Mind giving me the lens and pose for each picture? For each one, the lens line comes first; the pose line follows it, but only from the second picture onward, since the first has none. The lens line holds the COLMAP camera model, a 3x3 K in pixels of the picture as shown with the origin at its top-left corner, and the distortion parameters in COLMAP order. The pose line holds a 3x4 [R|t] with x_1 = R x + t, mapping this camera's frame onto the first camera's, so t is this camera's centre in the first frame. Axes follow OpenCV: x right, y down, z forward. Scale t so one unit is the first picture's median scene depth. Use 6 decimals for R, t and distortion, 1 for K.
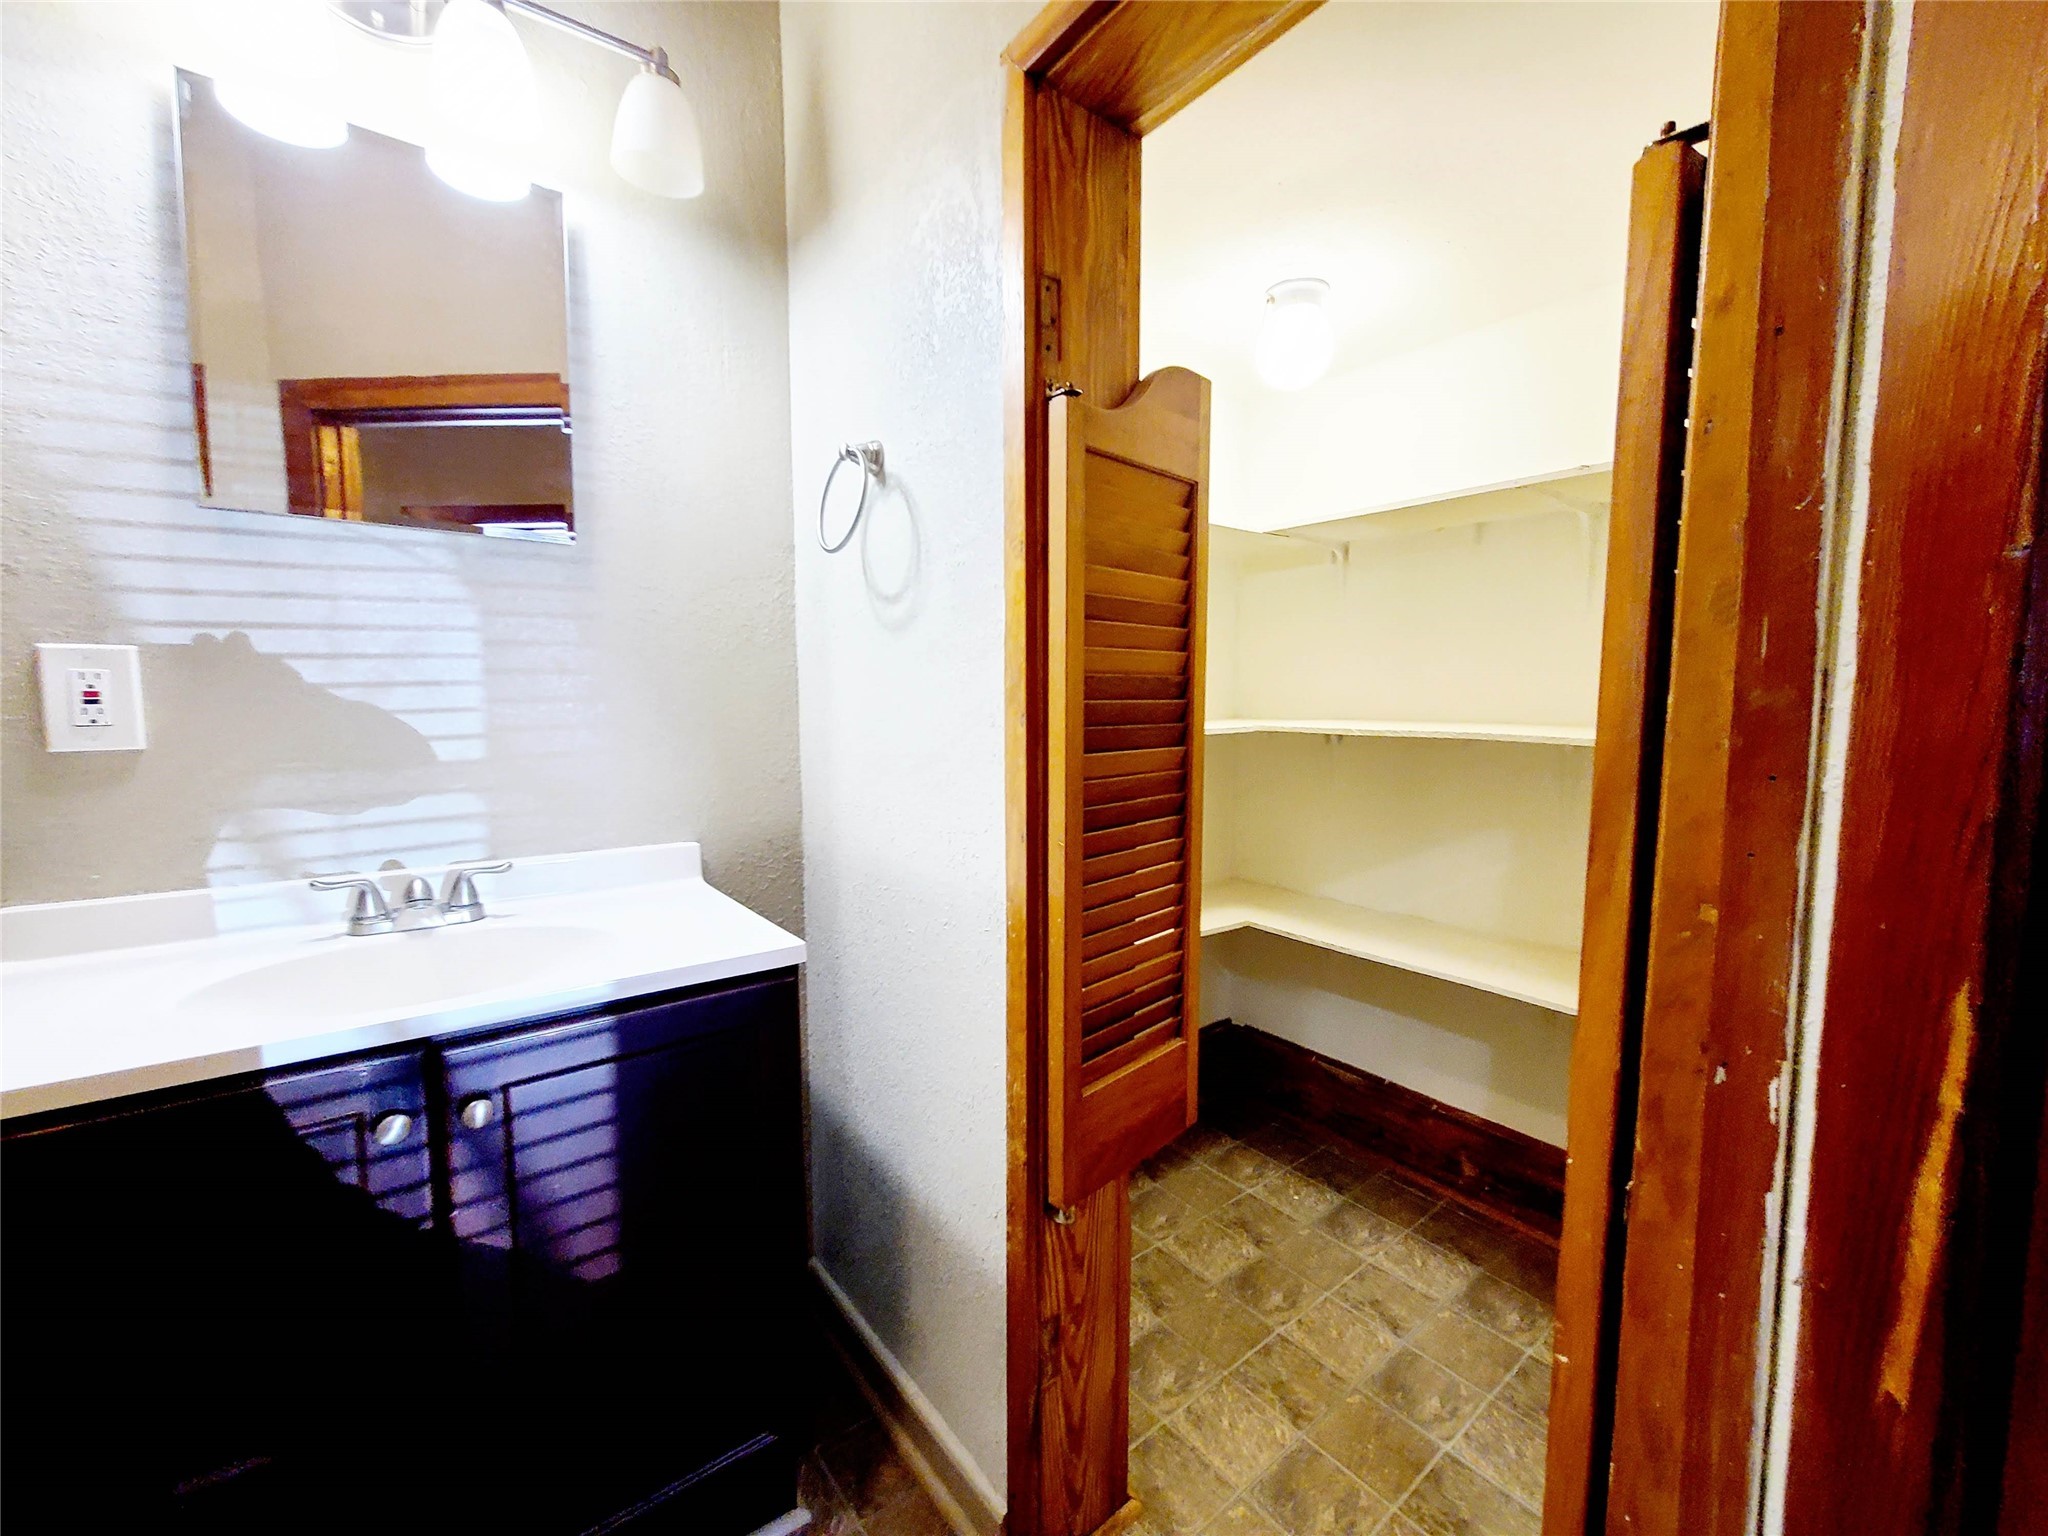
lens RADIAL K [[836.7, 0, 1035.5], [0, 836.7, 766.9], [0, 0, 1]] dist [-0.001832, -0.000380]
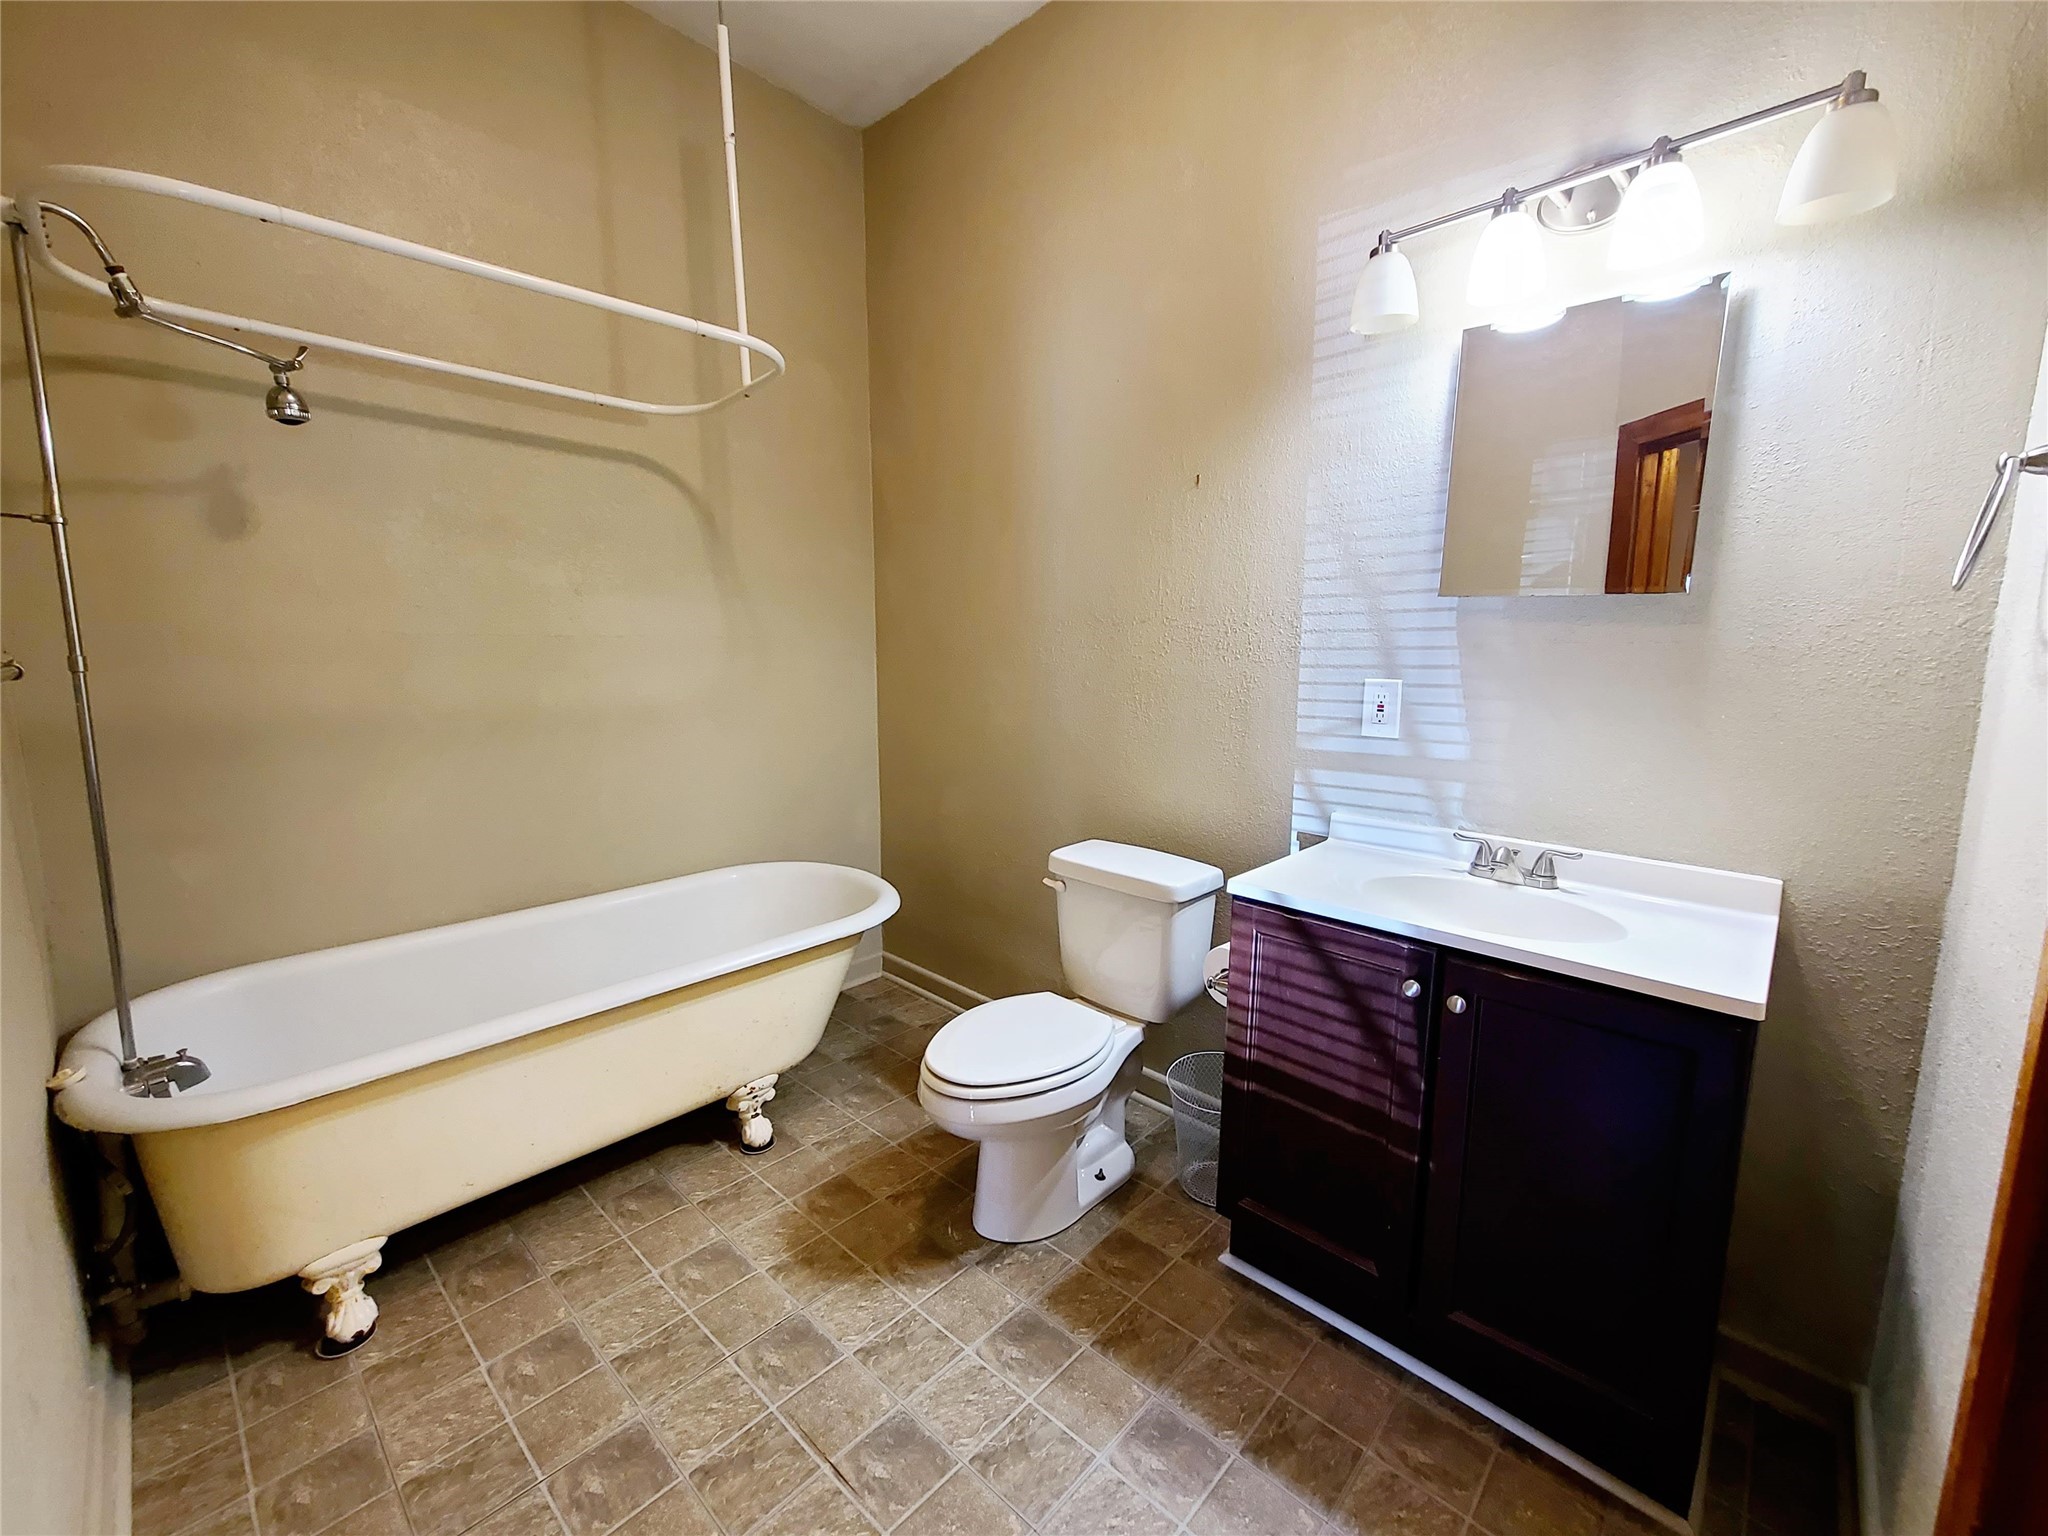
lens RADIAL K [[836.7, 0, 1035.5], [0, 836.7, 766.9], [0, 0, 1]] dist [-0.001832, -0.000380]
pose [[0.168837, 0.146888, -0.974637, 0.456171], [-0.096738, 0.986528, 0.131922, -0.103594], [0.980885, 0.072011, 0.180773, -0.053290]]
